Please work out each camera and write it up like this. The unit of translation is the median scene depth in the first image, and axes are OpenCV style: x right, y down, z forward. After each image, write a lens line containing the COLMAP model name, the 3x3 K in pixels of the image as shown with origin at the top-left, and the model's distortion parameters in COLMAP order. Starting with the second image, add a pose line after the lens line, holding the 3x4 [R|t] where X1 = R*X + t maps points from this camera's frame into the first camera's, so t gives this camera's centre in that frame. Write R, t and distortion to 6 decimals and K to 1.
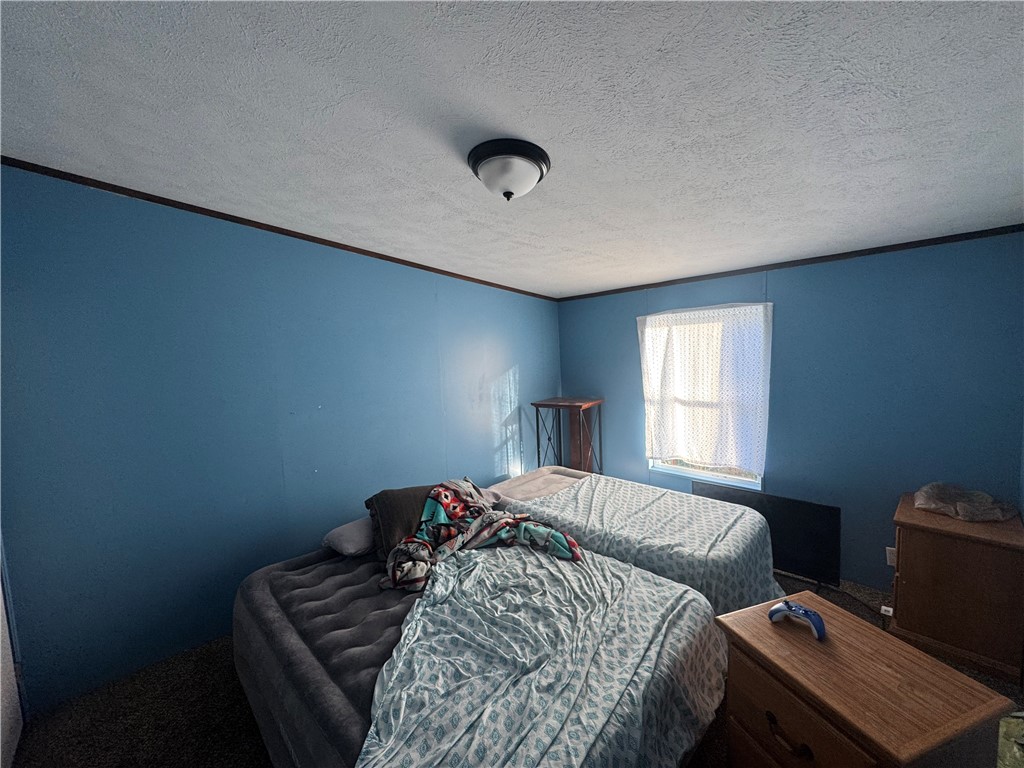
lens RADIAL K [[411.5, 0, 510.6], [0, 411.5, 386.3], [0, 0, 1]] dist [-0.003229, 0.000806]
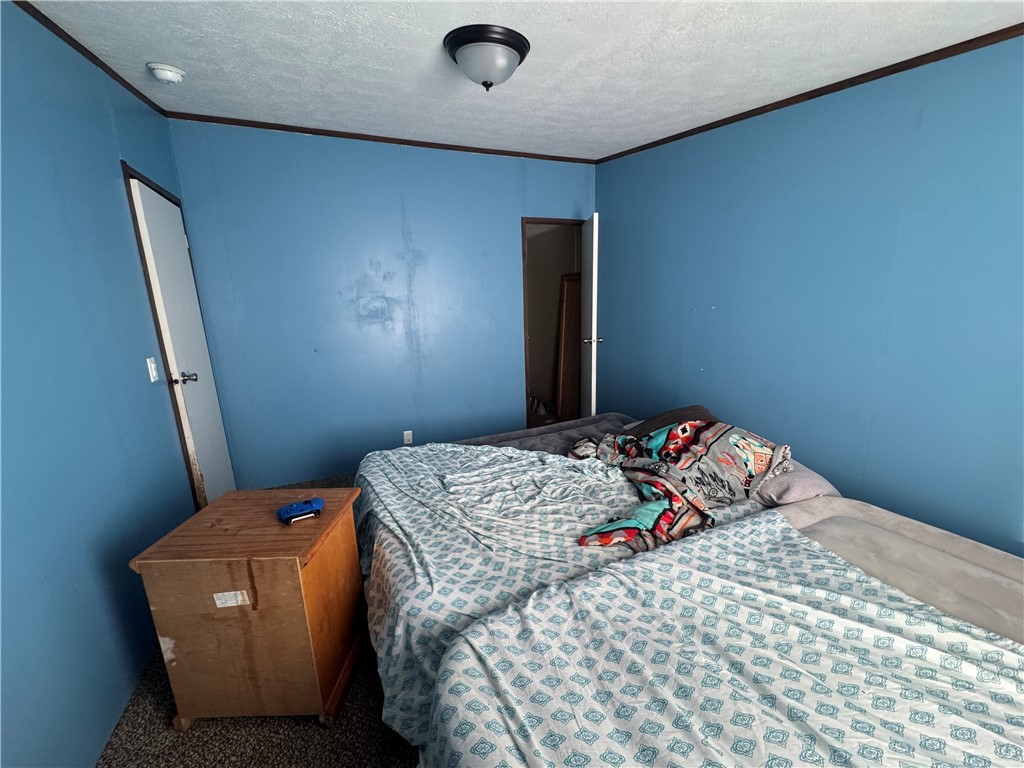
lens RADIAL K [[411.5, 0, 510.6], [0, 411.5, 384.7], [0, 0, 1]] dist [-0.003229, 0.000806]
pose [[-0.344596, 0.257942, -0.902618, 1.083631], [-0.038832, 0.956770, 0.288242, -0.059328], [0.937948, 0.134377, -0.319683, 1.509769]]
